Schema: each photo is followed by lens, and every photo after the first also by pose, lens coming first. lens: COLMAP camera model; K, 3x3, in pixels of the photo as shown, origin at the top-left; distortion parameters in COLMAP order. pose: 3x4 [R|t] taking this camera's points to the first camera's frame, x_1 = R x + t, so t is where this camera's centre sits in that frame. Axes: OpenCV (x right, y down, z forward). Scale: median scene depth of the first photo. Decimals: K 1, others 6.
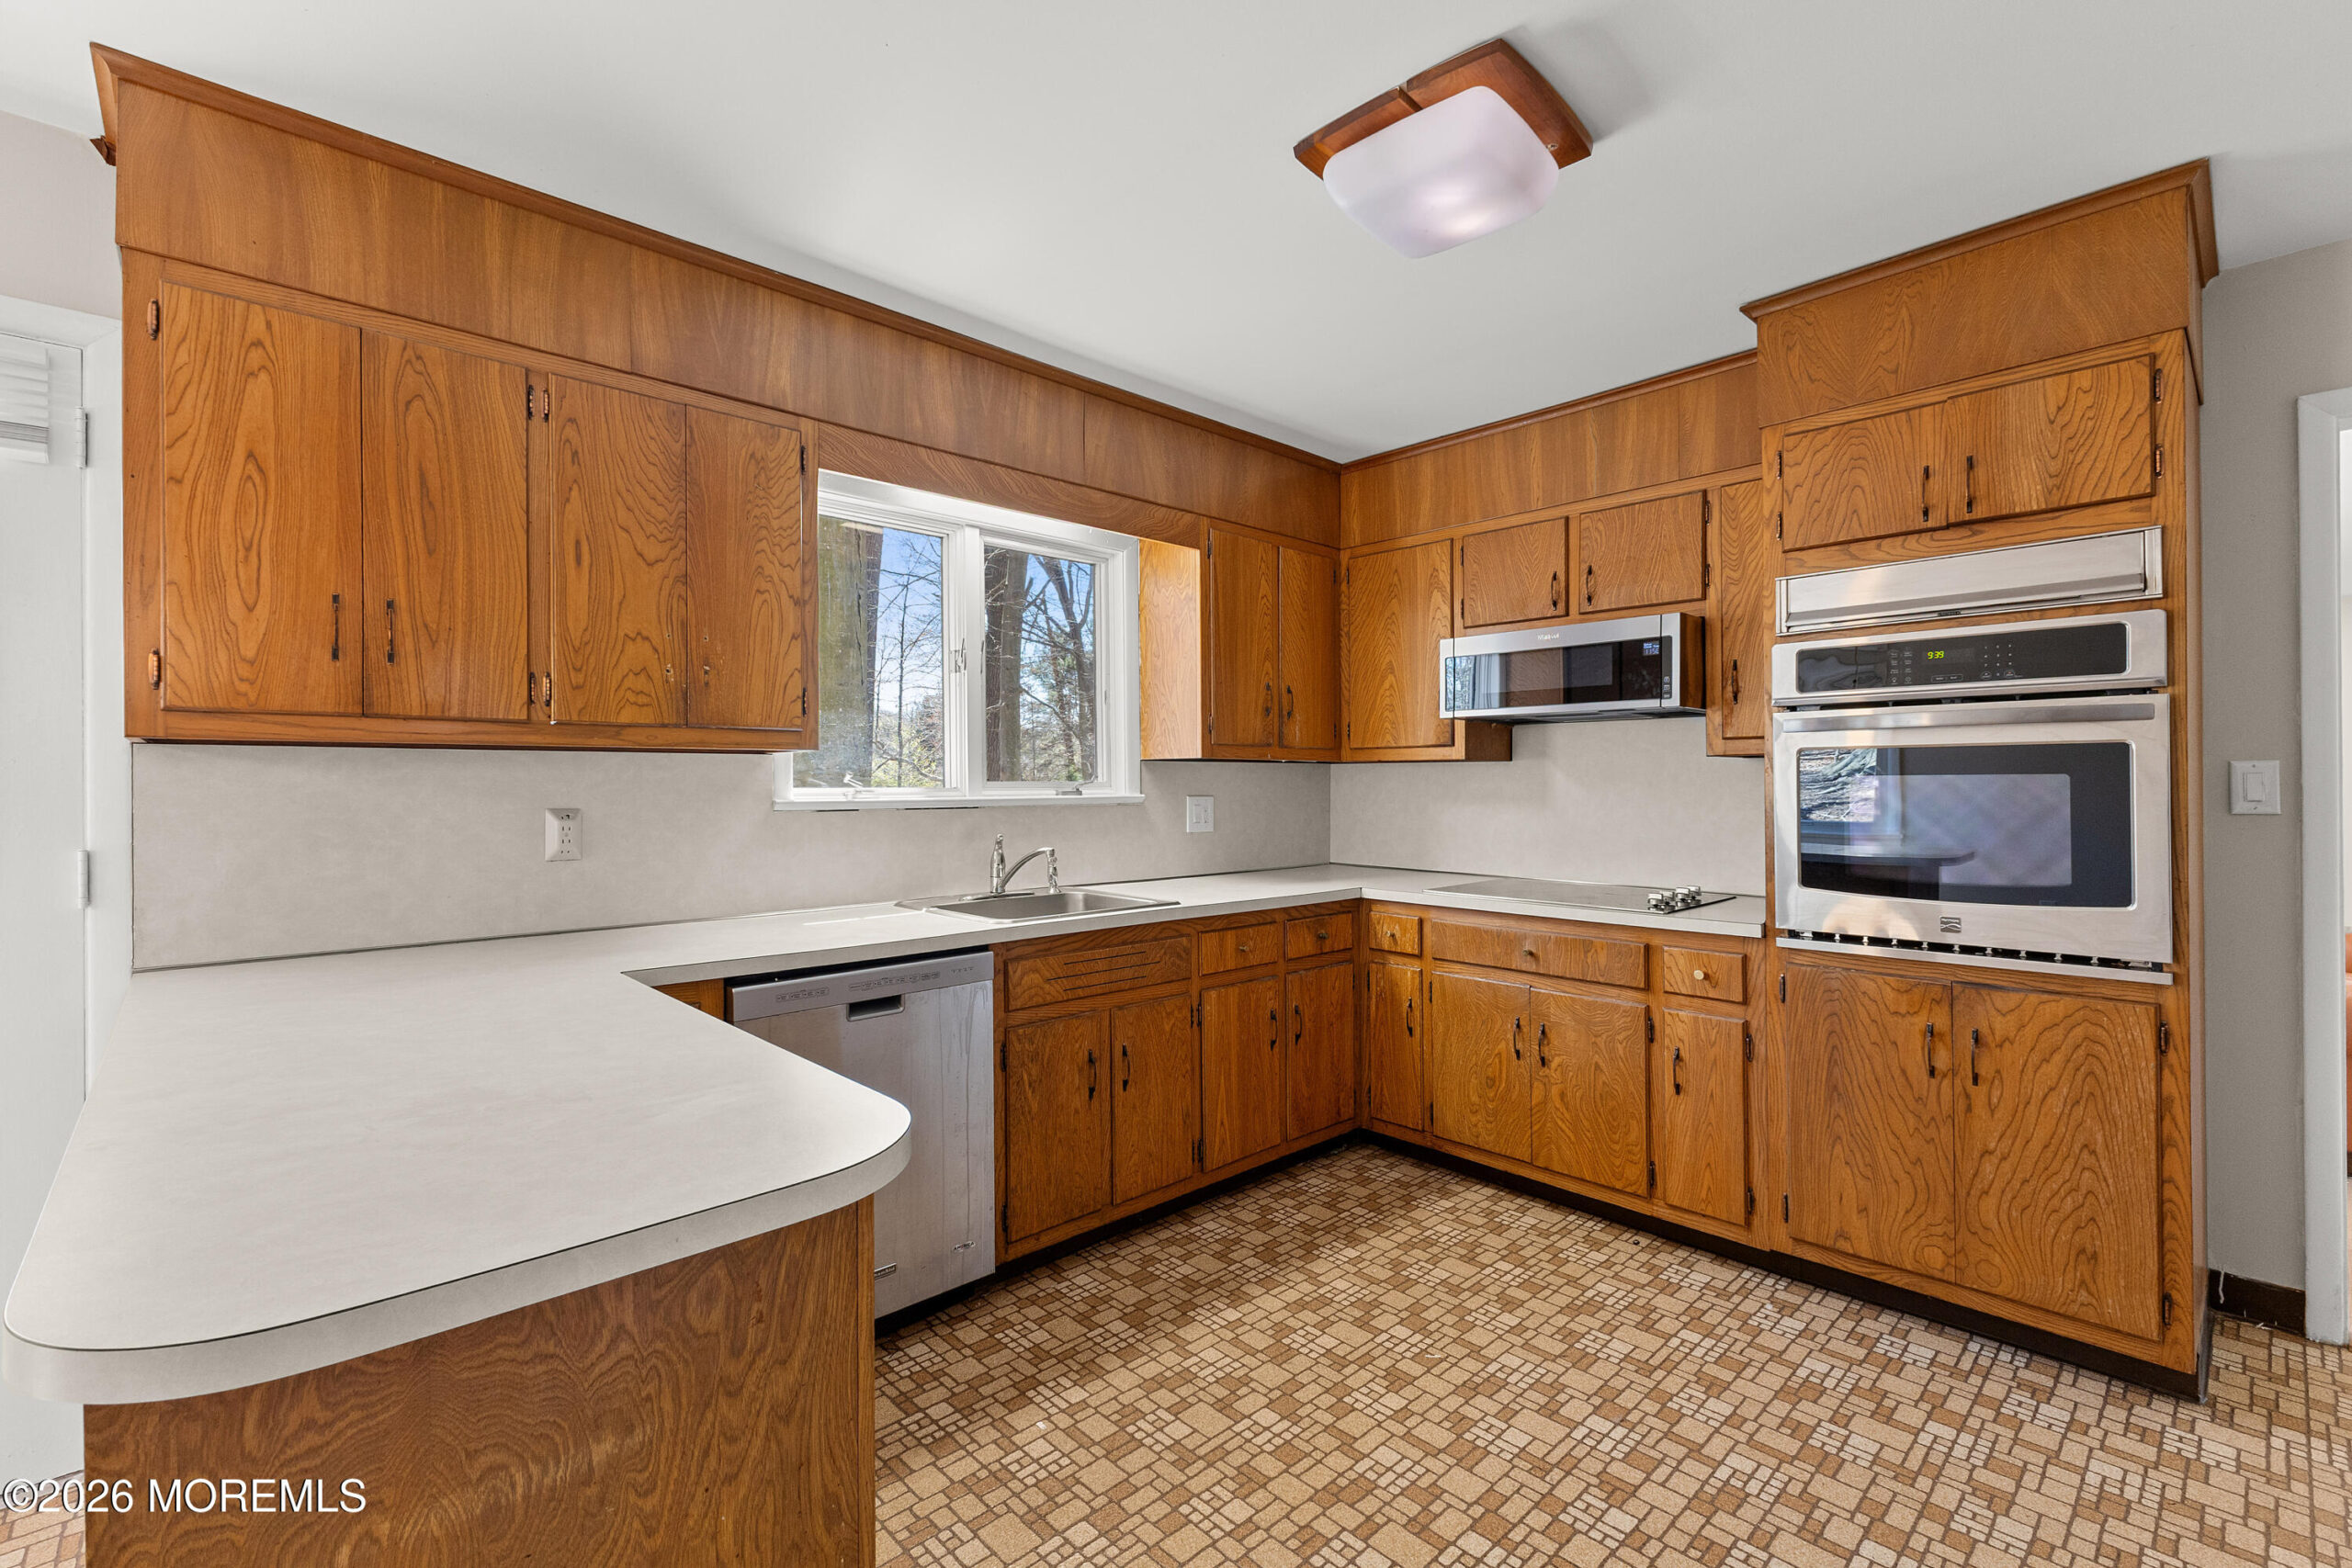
lens RADIAL K [[1018.3, 0, 1176.0], [0, 1018.3, 784.0], [0, 0, 1]] dist [0.009832, -0.000042]
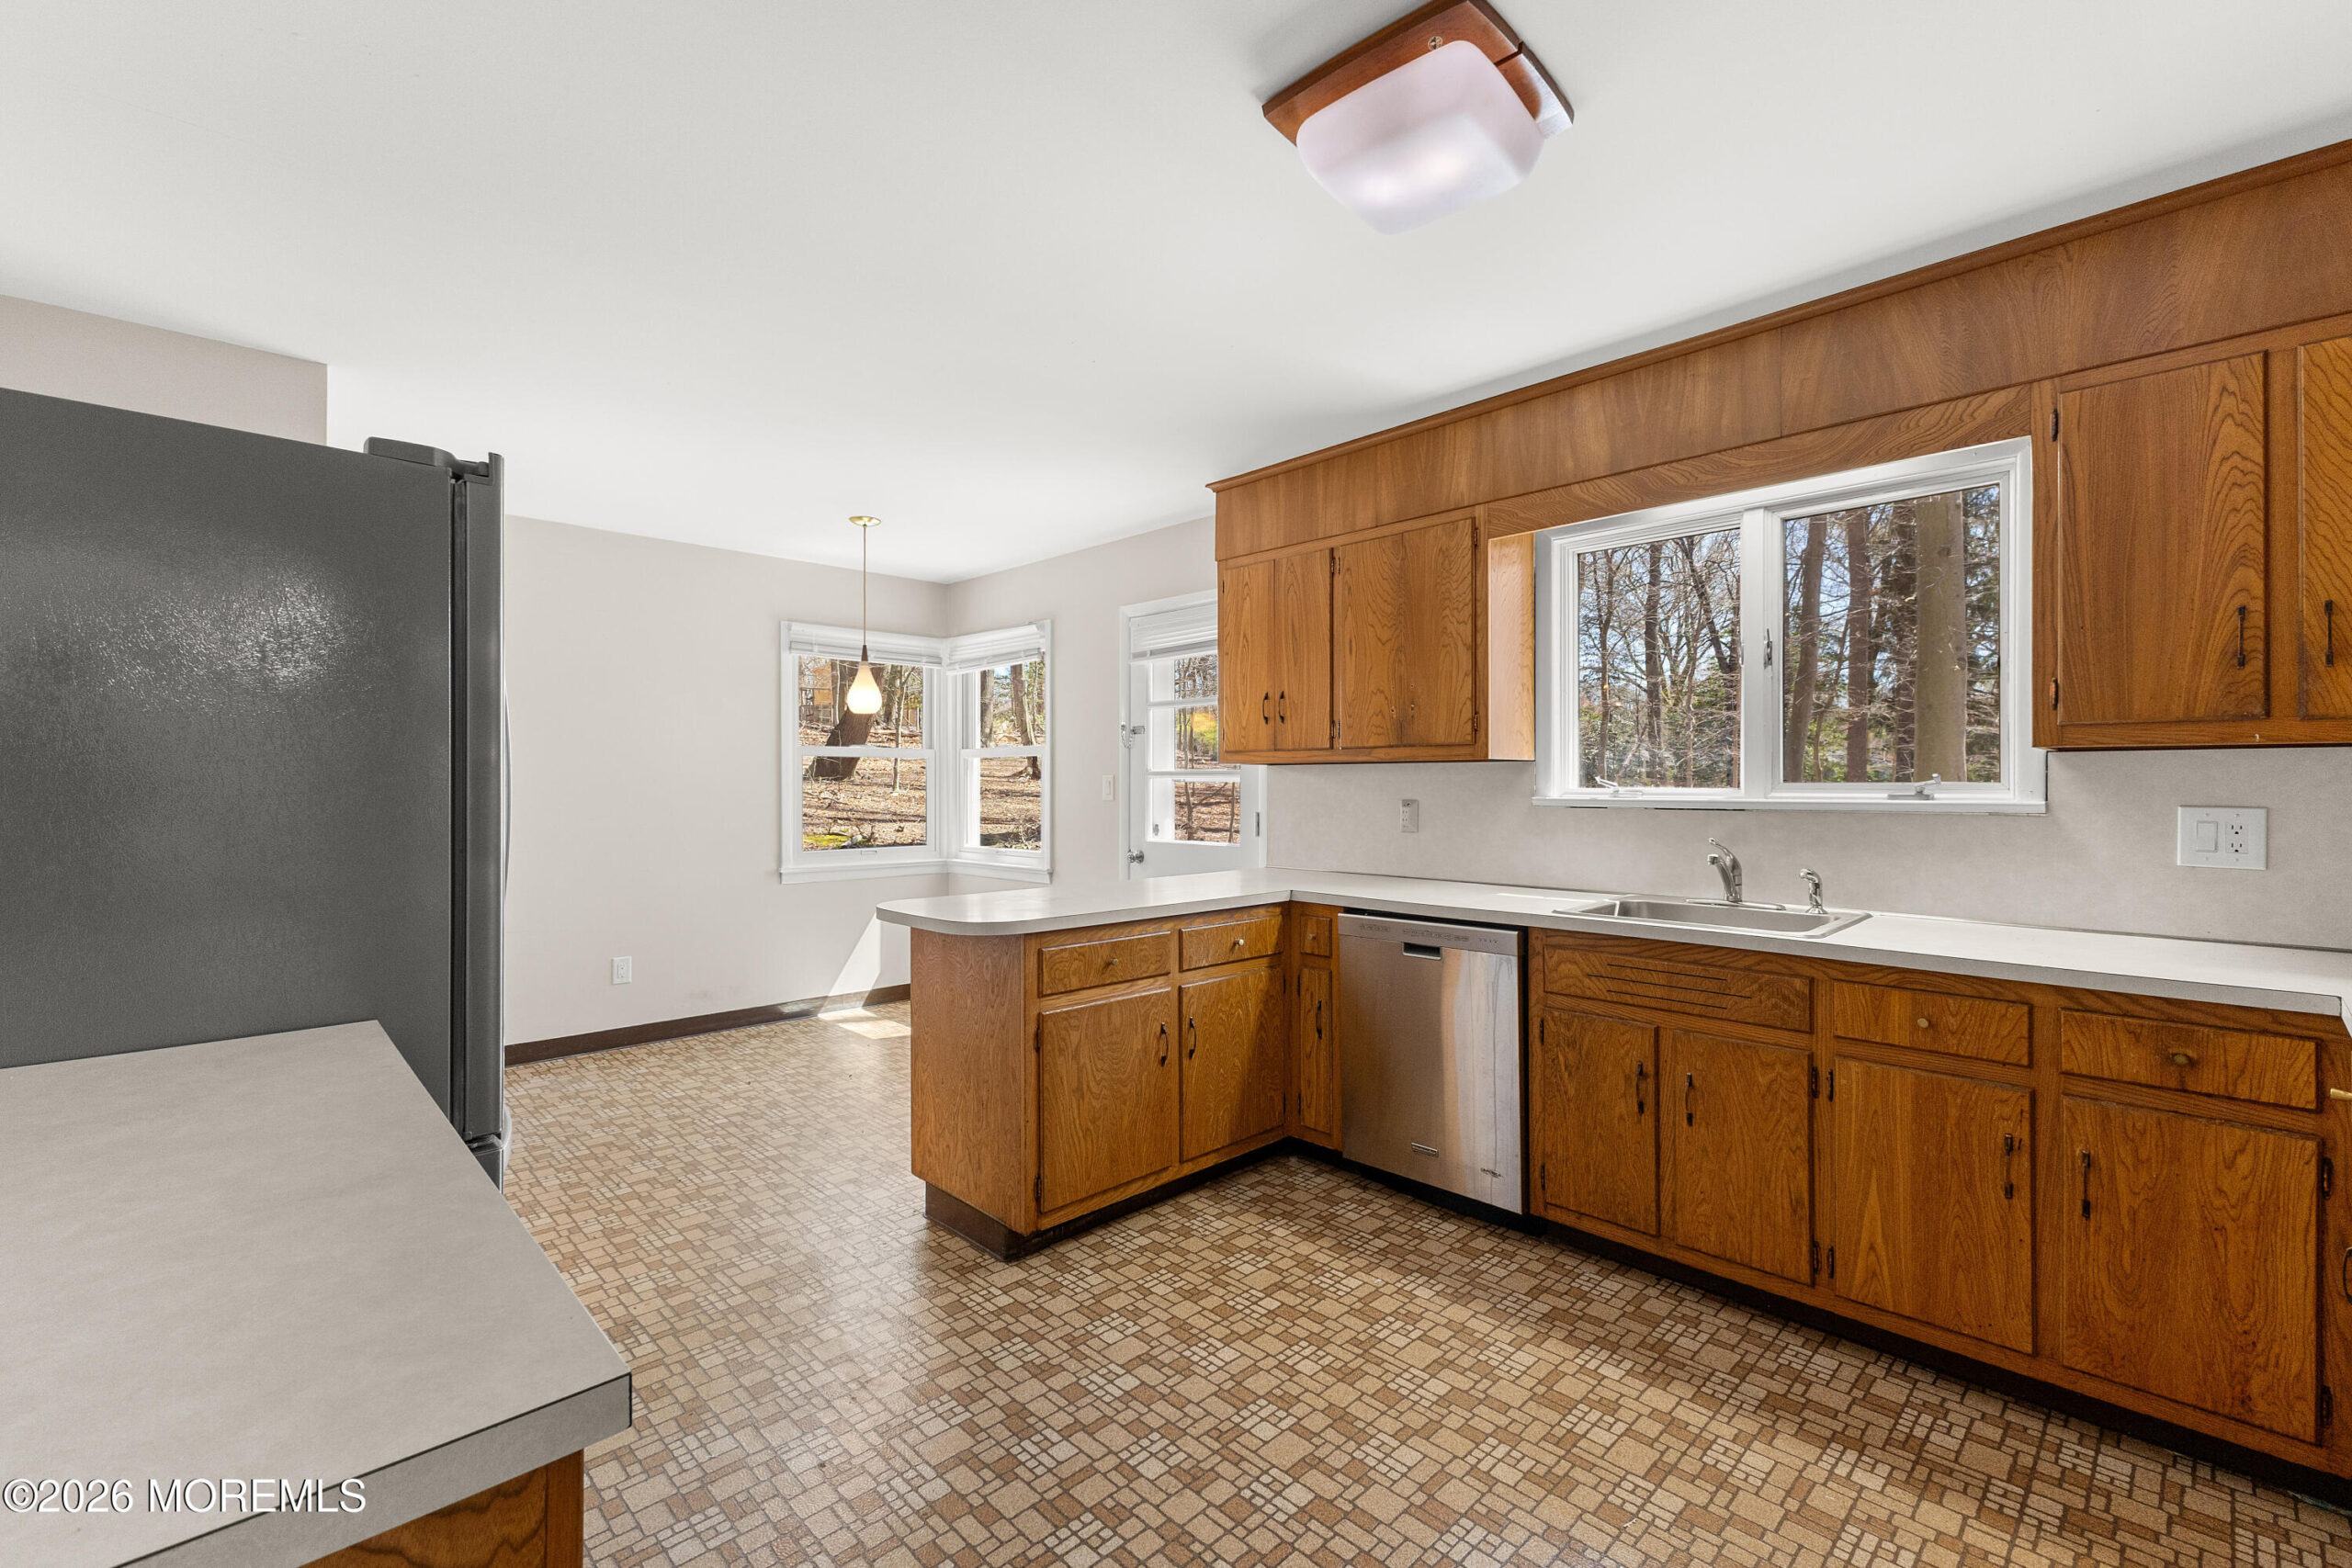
lens RADIAL K [[1018.3, 0, 1176.0], [0, 1018.3, 784.0], [0, 0, 1]] dist [0.009832, -0.000042]
pose [[0.013234, 0.004097, -0.999904, 0.938614], [0.001466, 0.999990, 0.004116, -0.006437], [0.999911, -0.001521, 0.013228, 0.591555]]
